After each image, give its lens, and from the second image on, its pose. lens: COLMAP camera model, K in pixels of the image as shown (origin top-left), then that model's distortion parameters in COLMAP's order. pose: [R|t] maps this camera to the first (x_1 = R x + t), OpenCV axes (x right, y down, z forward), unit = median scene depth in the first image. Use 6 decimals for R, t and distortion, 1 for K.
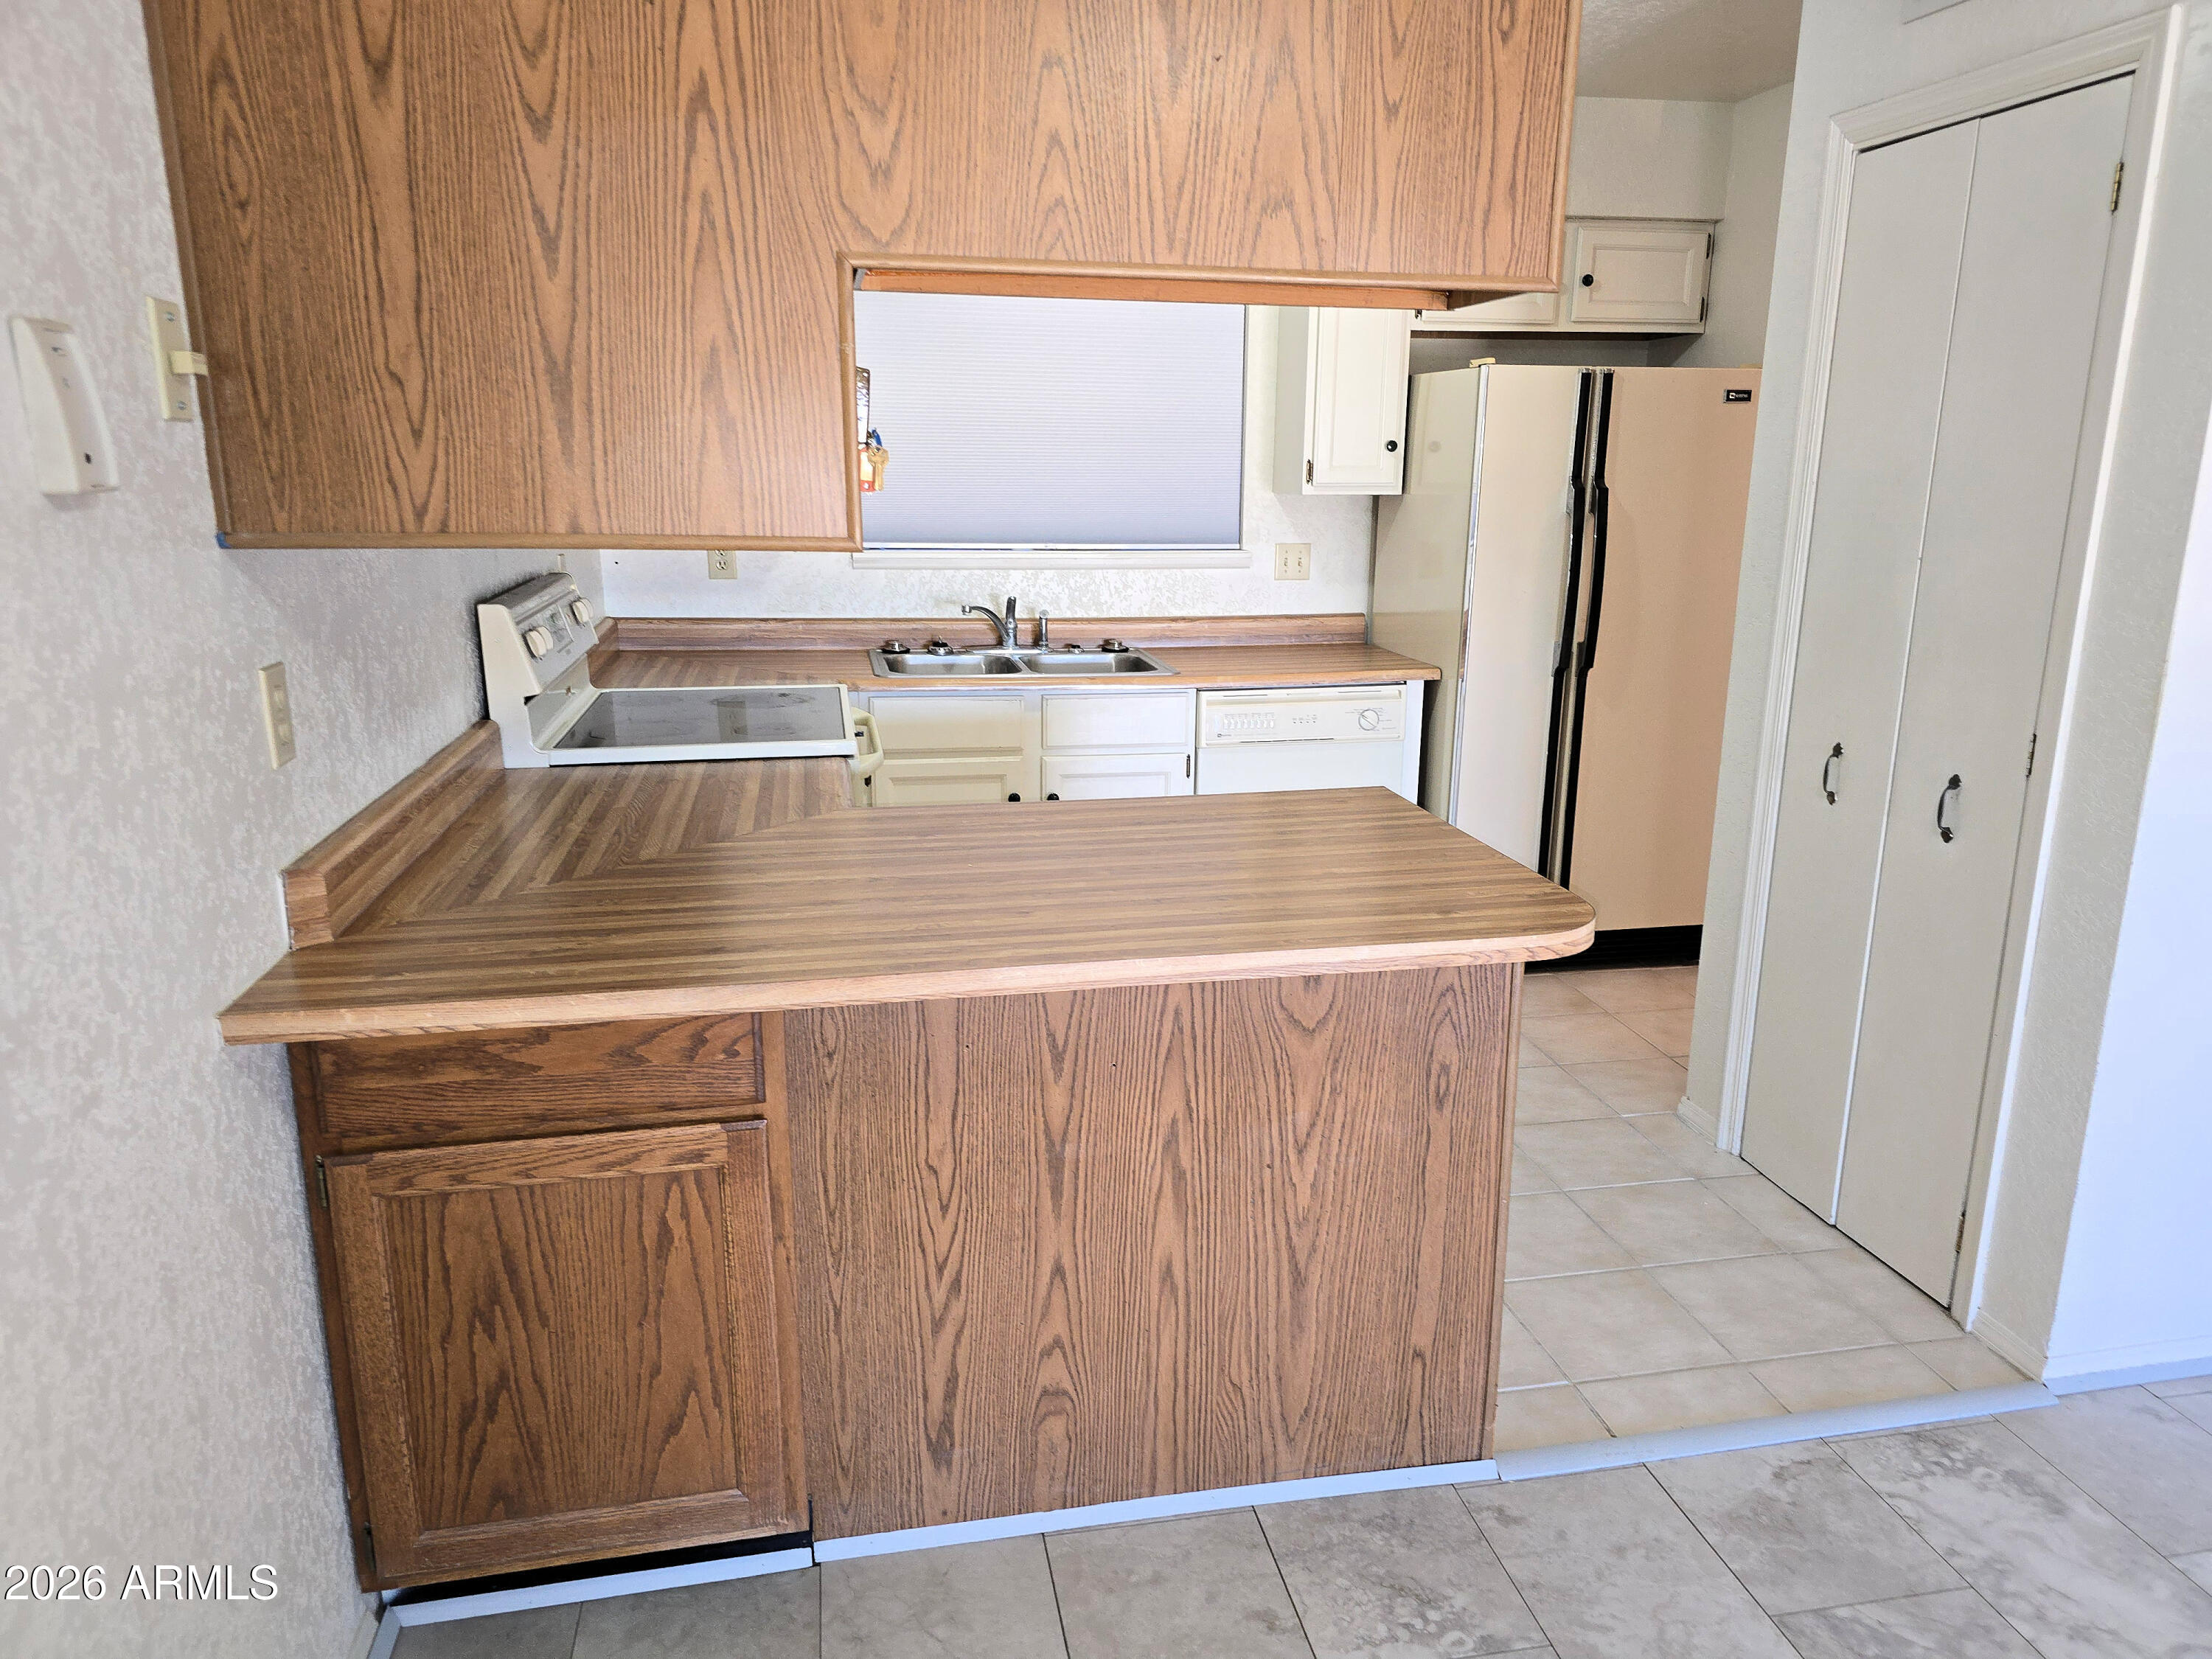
lens RADIAL K [[1483.7, 0, 1106.0], [0, 1483.7, 829.5], [0, 0, 1]] dist [0.037051, -0.028093]
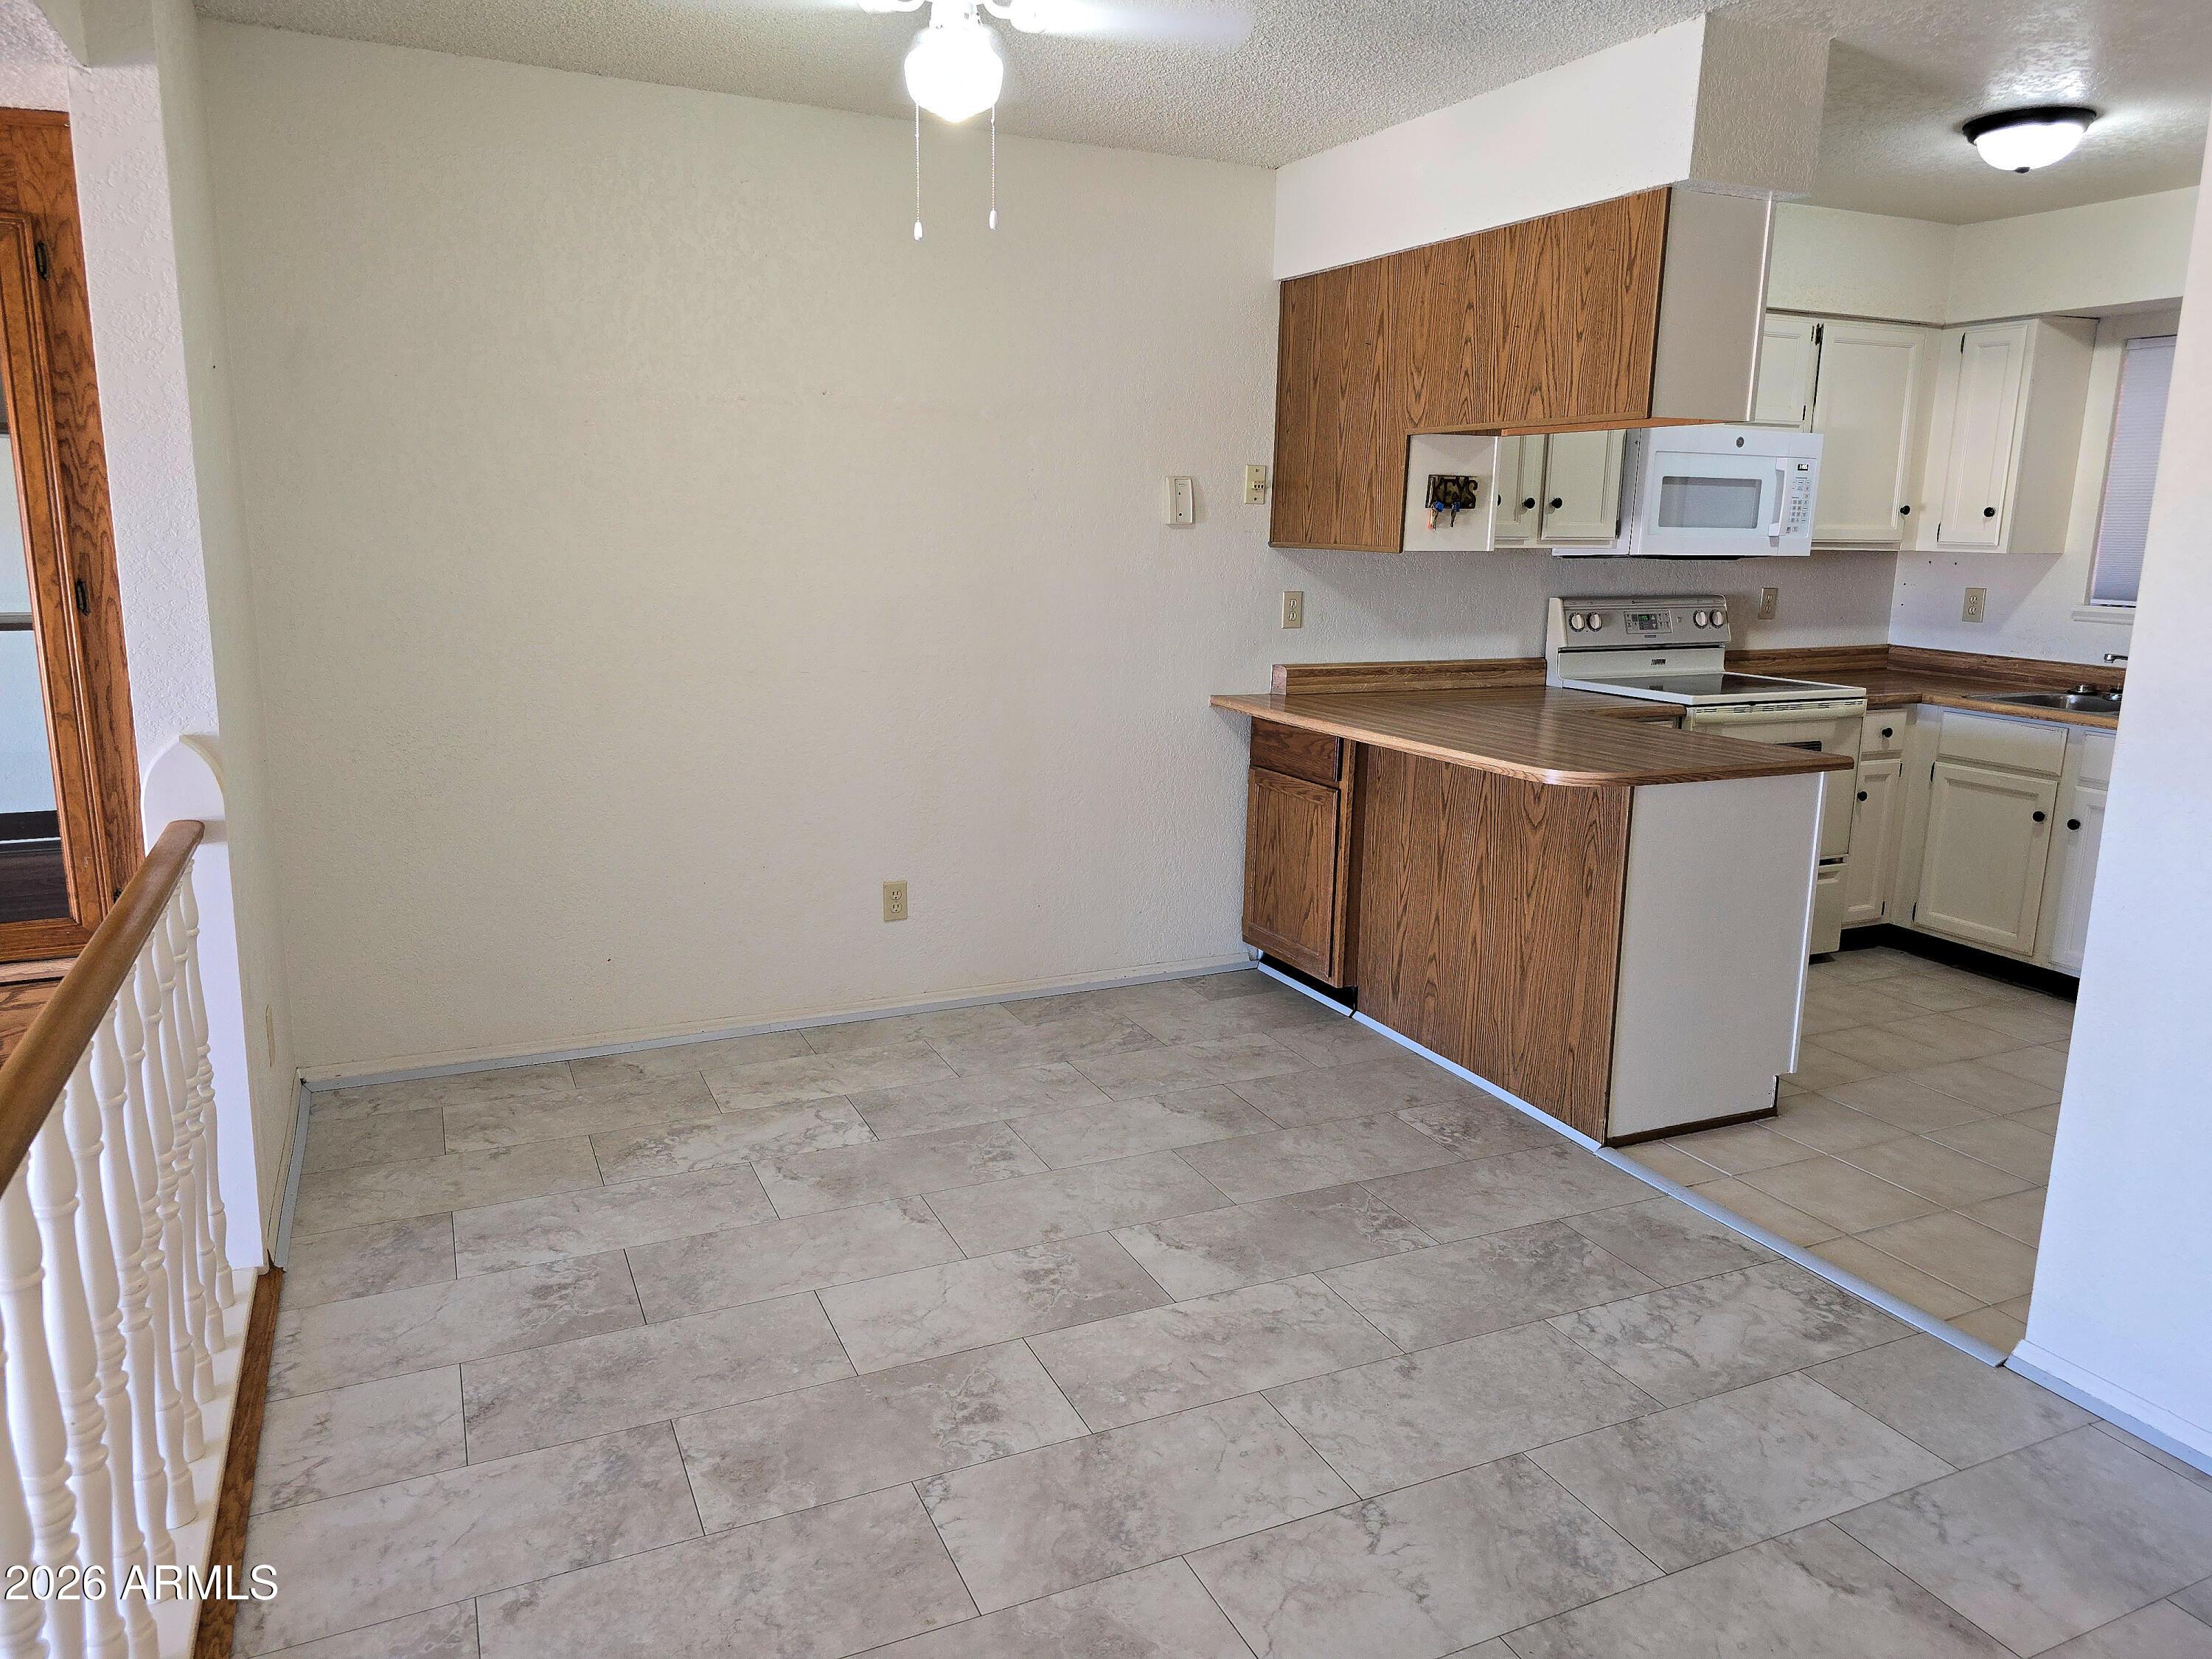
lens RADIAL K [[1474.0, 0, 1102.3], [0, 1474.0, 816.7], [0, 0, 1]] dist [0.060799, -0.061540]
pose [[0.234275, 0.188060, -0.953808, 1.779260], [-0.248930, 0.960007, 0.128140, 0.024593], [0.939760, 0.207411, 0.271719, 0.013658]]
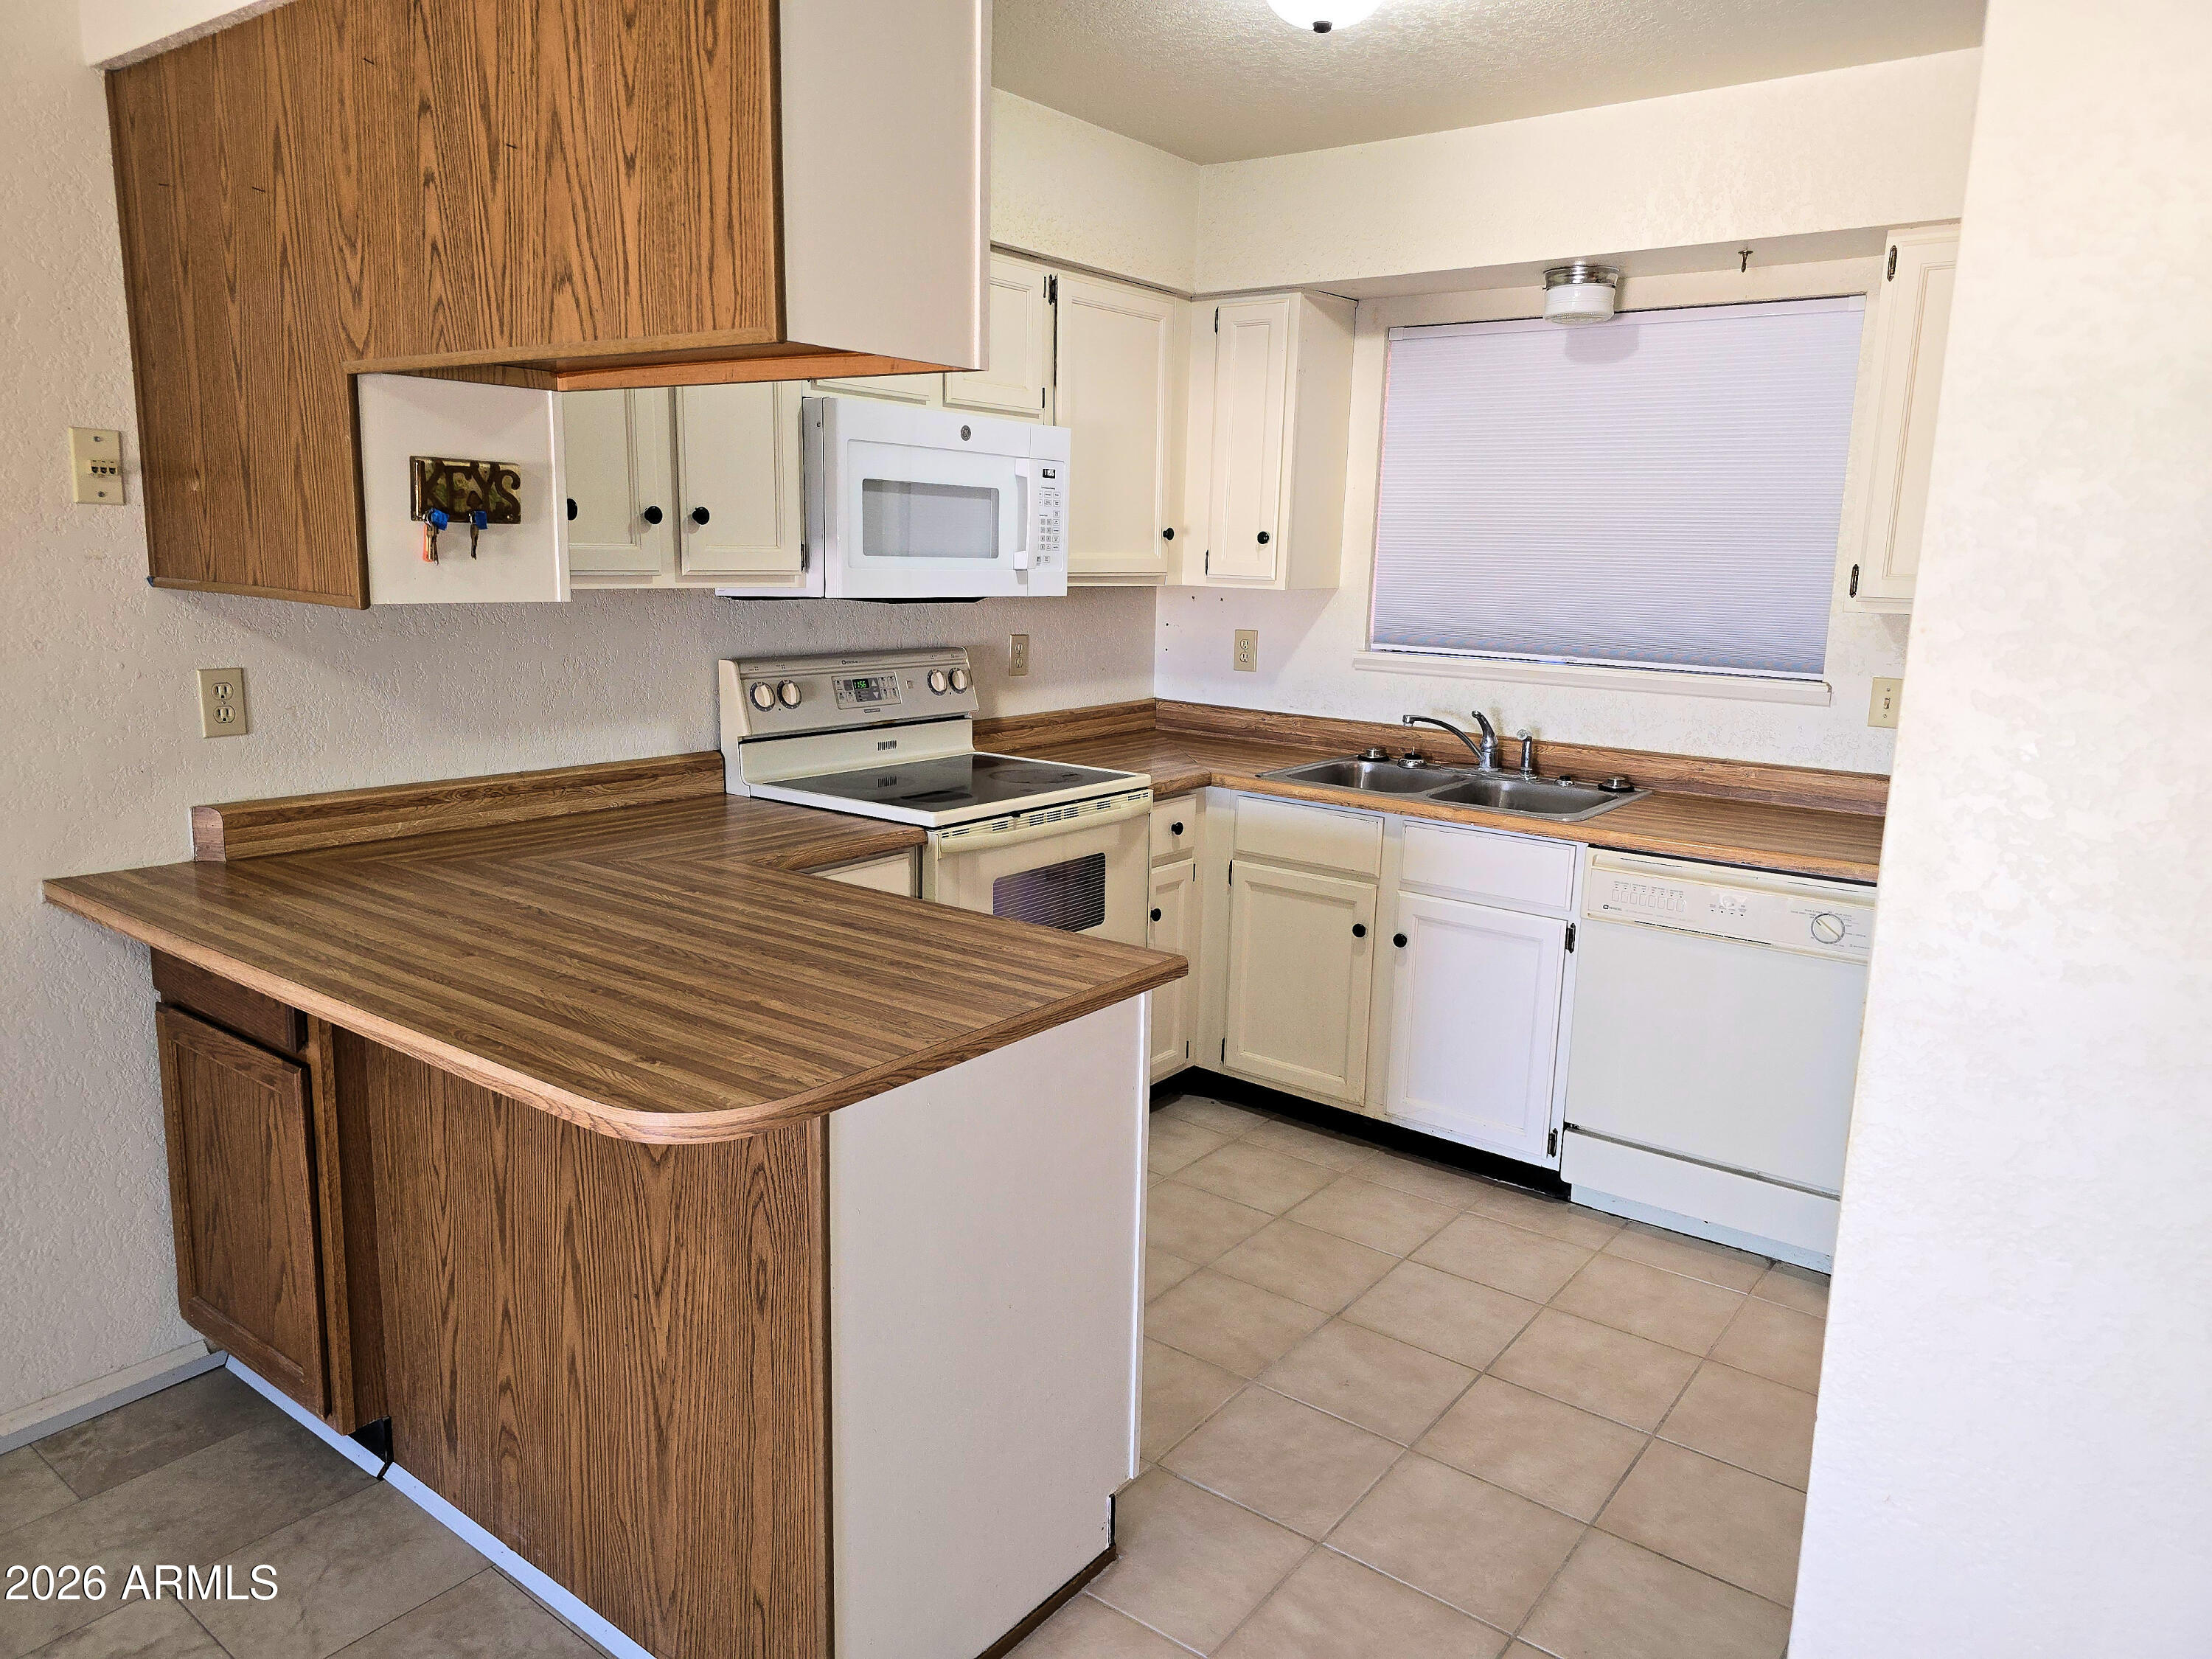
lens RADIAL K [[1474.0, 0, 1102.3], [0, 1474.0, 816.7], [0, 0, 1]] dist [0.060799, -0.061540]
pose [[0.659831, 0.146728, -0.736949, 0.980665], [-0.201118, 0.979453, 0.014938, -0.142756], [0.723999, 0.138357, 0.675783, 0.571189]]
